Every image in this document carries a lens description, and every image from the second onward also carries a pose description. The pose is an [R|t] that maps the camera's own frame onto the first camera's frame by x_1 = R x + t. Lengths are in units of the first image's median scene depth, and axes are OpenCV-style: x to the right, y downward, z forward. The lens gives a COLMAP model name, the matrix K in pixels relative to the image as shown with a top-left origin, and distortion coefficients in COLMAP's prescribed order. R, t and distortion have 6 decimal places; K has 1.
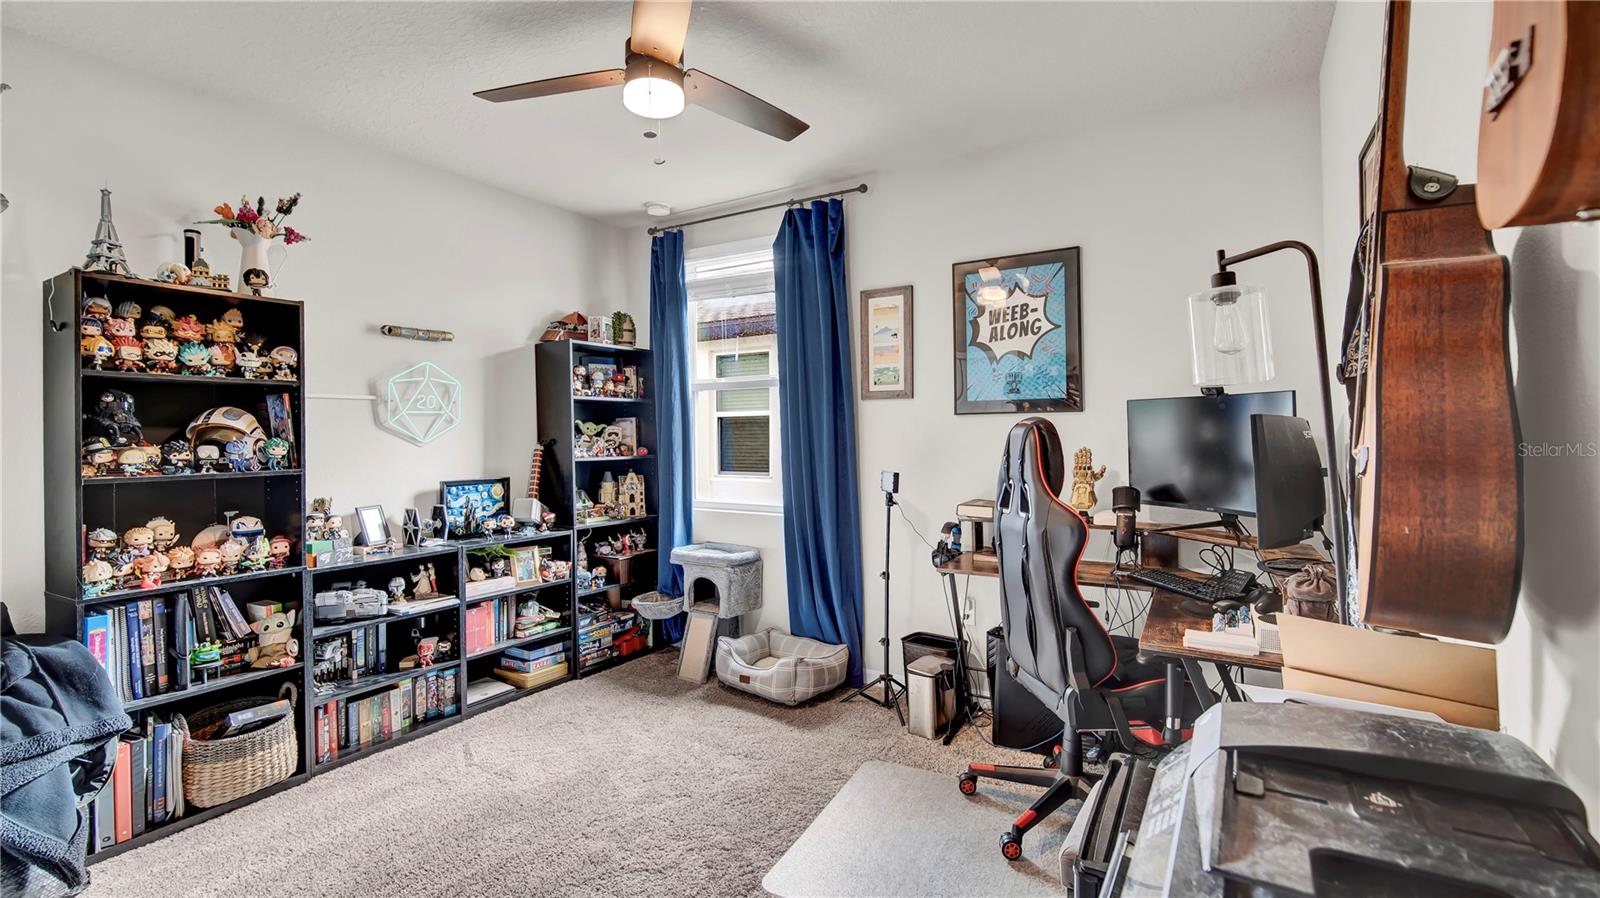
lens RADIAL K [[692.2, 0, 802.6], [0, 692.2, 454.8], [0, 0, 1]] dist [-0.020672, 0.005261]
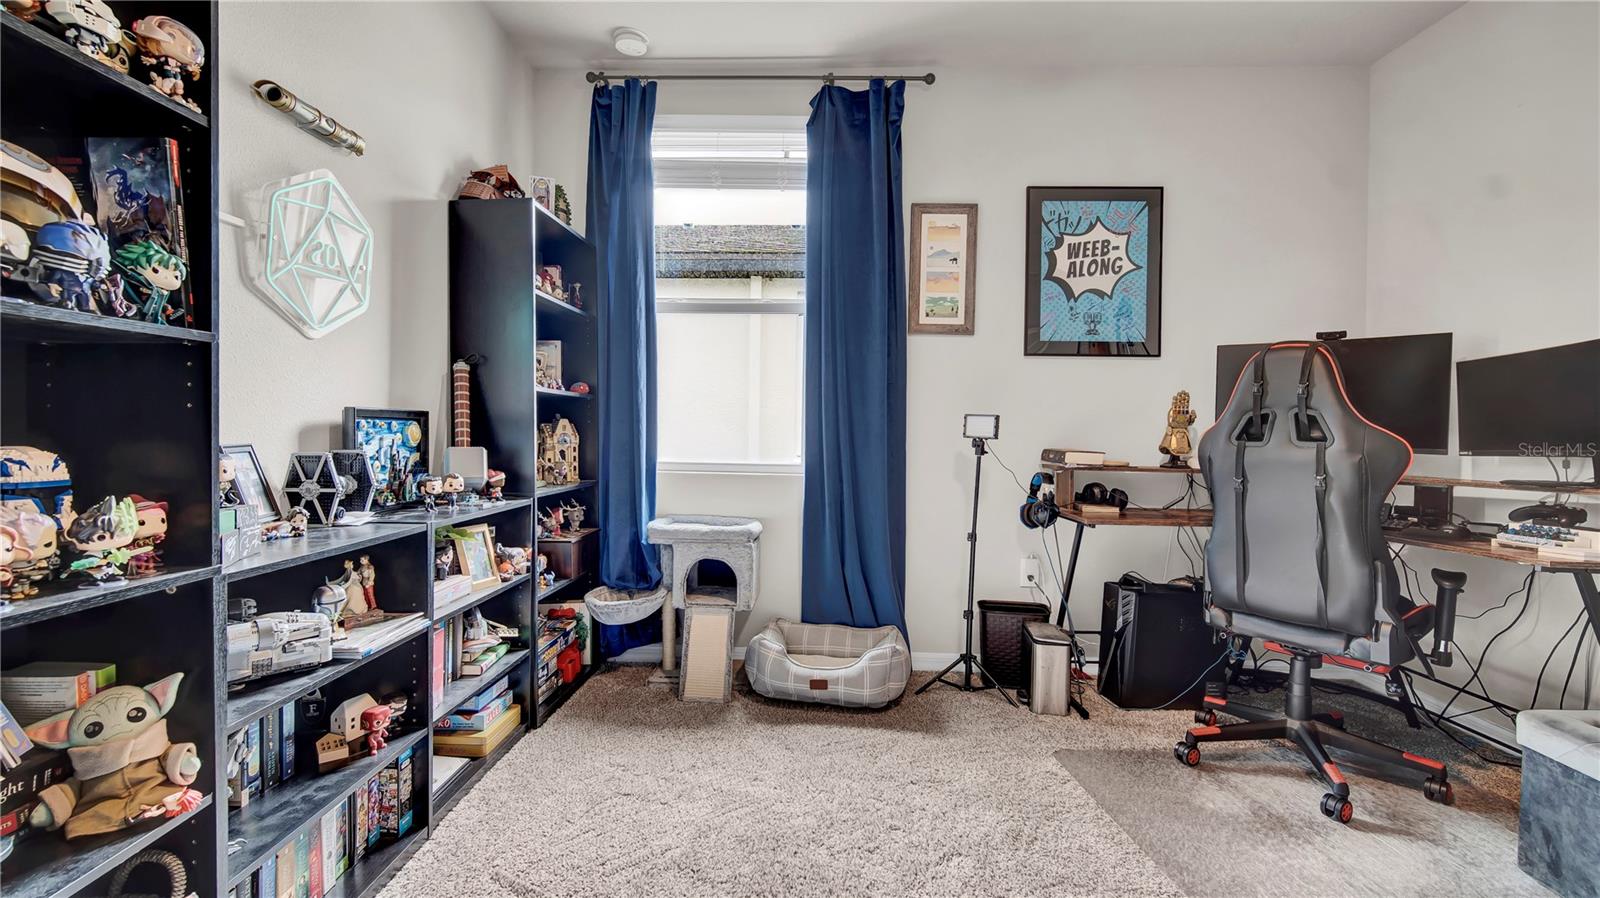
lens RADIAL K [[692.2, 0, 802.6], [0, 692.2, 454.8], [0, 0, 1]] dist [-0.020672, 0.005261]
pose [[0.874929, 0.004672, 0.484229, -0.457295], [-0.010526, 0.999901, 0.009372, 0.064978], [-0.484137, -0.013297, 0.874891, 0.343412]]
